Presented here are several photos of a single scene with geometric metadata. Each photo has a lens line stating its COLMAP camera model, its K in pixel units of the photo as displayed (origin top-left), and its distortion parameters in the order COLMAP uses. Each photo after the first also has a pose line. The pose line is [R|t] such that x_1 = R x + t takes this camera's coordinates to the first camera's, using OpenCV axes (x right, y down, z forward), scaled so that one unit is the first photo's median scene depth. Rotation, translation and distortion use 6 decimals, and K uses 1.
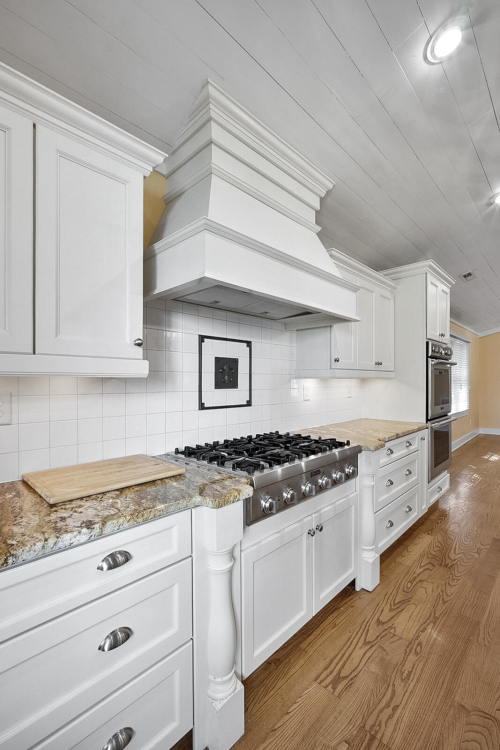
lens RADIAL K [[327.1, 0, 250.2], [0, 327.1, 377.5], [0, 0, 1]] dist [-0.000906, 0.000129]
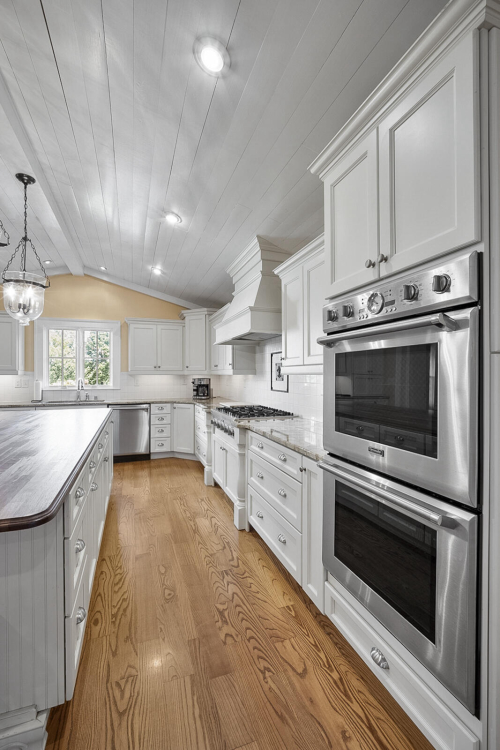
lens RADIAL K [[327.1, 0, 249.1], [0, 327.1, 375.2], [0, 0, 1]] dist [-0.000906, 0.000129]
pose [[-0.436857, -0.000646, -0.899531, 1.701189], [0.000992, 0.999999, -0.001200, 0.008410], [0.899531, -0.001417, -0.436856, 1.763083]]
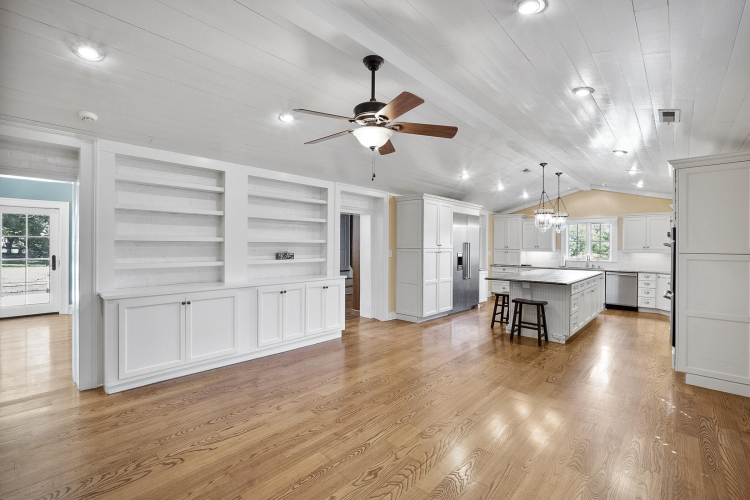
lens RADIAL K [[327.1, 0, 373.7], [0, 327.1, 247.1], [0, 0, 1]] dist [-0.000906, 0.000129]
pose [[-0.999597, -0.004279, -0.028079, 2.417998], [-0.004444, 0.999973, 0.005808, -0.042537], [0.028053, 0.005930, -0.999589, 2.899103]]
